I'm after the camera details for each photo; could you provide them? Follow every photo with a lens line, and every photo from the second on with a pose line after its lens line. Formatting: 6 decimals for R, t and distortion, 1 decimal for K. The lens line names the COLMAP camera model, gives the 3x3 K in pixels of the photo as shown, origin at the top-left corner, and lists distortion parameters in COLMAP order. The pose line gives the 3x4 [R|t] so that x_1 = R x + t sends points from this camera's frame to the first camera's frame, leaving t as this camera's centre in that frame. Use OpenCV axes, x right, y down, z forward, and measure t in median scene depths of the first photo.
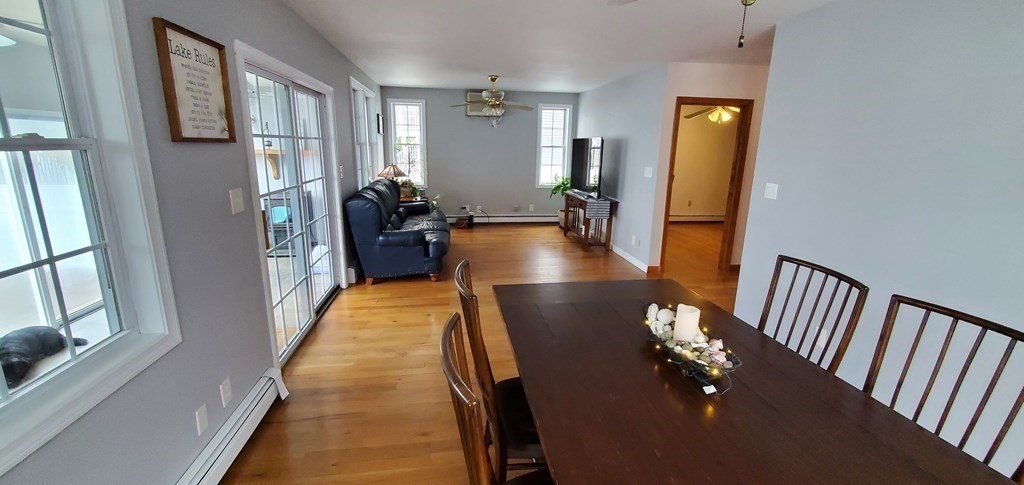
lens RADIAL K [[406.8, 0, 509.7], [0, 406.8, 241.4], [0, 0, 1]] dist [0.002814, -0.002142]
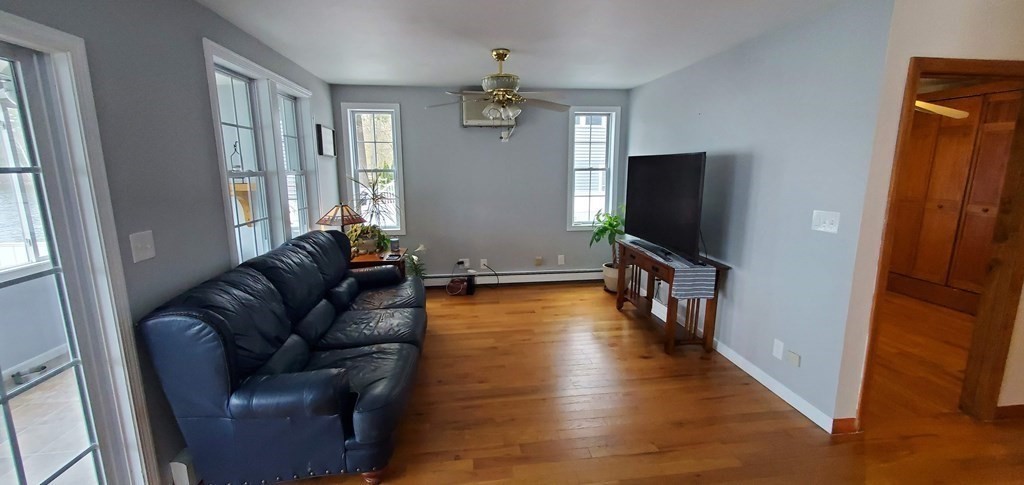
lens RADIAL K [[406.8, 0, 511.4], [0, 406.8, 241.6], [0, 0, 1]] dist [0.002814, -0.002142]
pose [[0.999483, -0.017200, -0.027159, -0.012053], [0.015882, 0.998721, -0.048009, -0.091087], [0.027950, 0.047553, 0.998478, 0.361535]]
